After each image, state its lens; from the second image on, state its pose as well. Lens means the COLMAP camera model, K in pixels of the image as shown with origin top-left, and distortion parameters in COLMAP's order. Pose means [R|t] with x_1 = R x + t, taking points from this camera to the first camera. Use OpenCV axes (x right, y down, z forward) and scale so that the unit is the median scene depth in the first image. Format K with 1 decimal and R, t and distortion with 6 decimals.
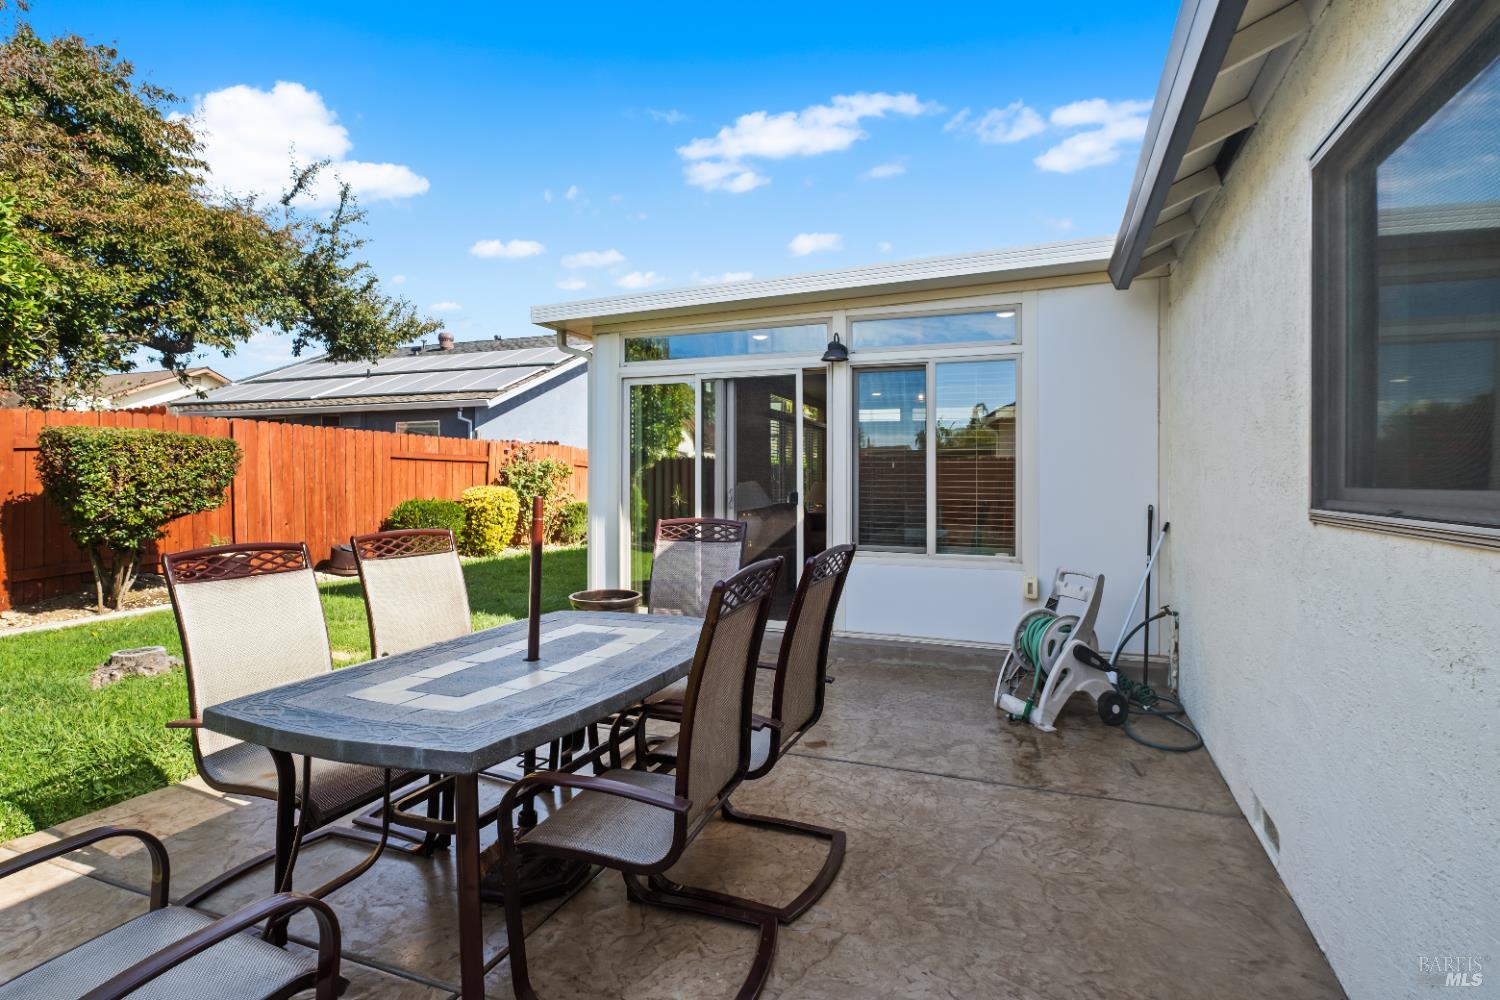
lens RADIAL K [[770.4, 0, 757.0], [0, 770.4, 475.8], [0, 0, 1]] dist [-0.004270, -0.000081]
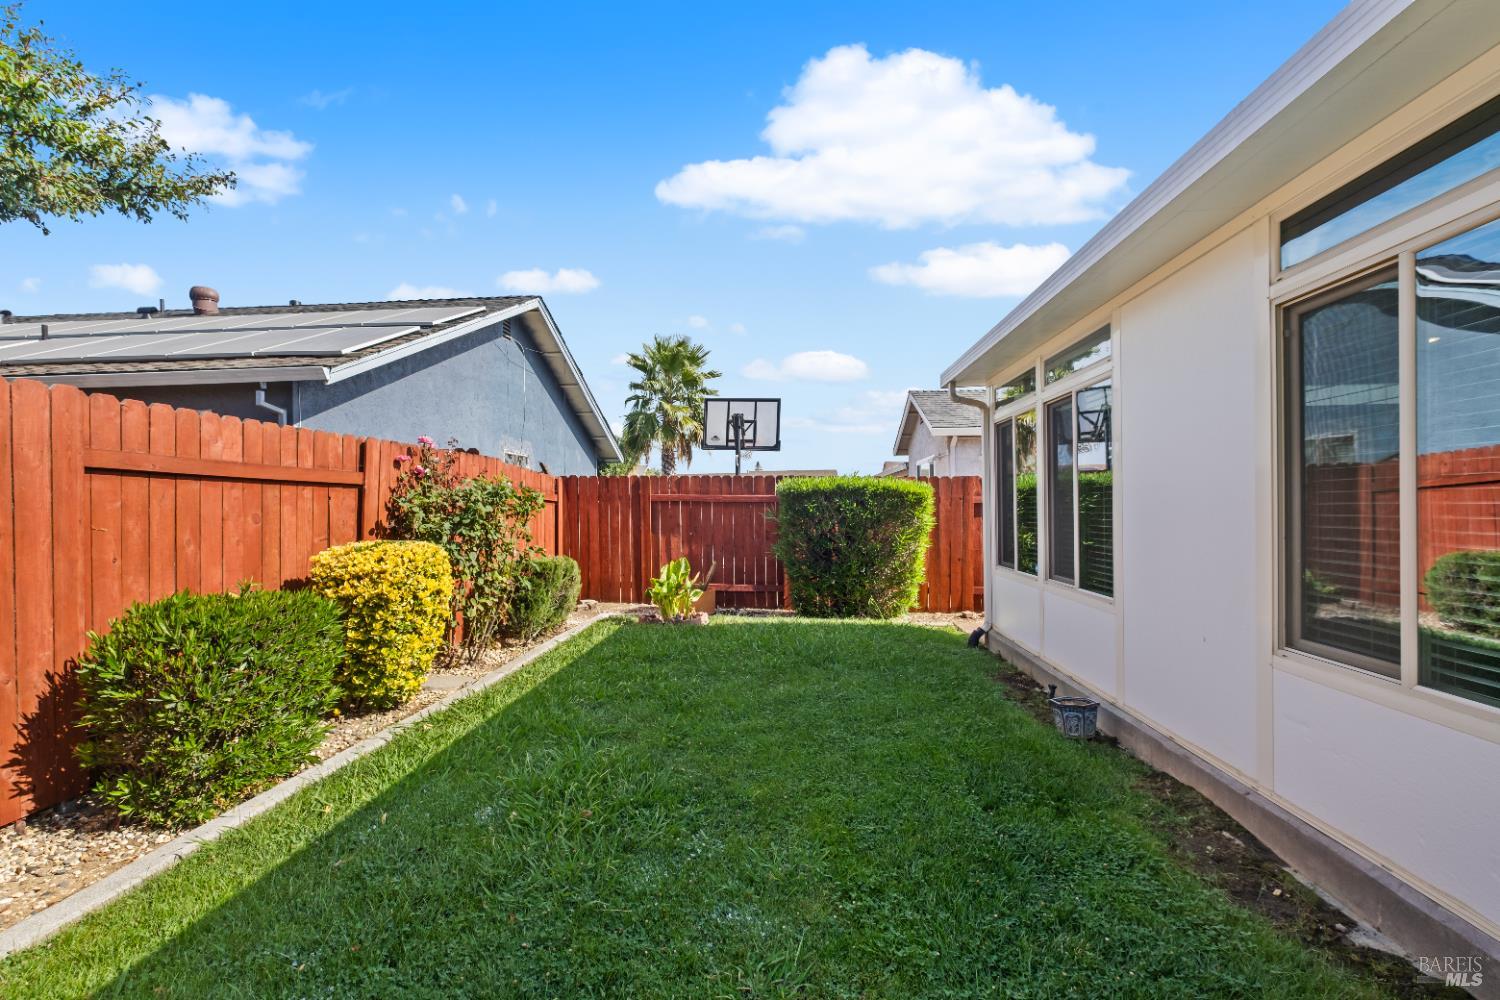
lens RADIAL K [[708.0, 0, 768.8], [0, 708.0, 501.9], [0, 0, 1]] dist [-0.000210, -0.000152]
pose [[0.952241, -0.016840, 0.304882, -0.249625], [0.017288, 0.999850, 0.001233, -0.004805], [-0.304857, 0.004097, 0.952389, 0.535902]]
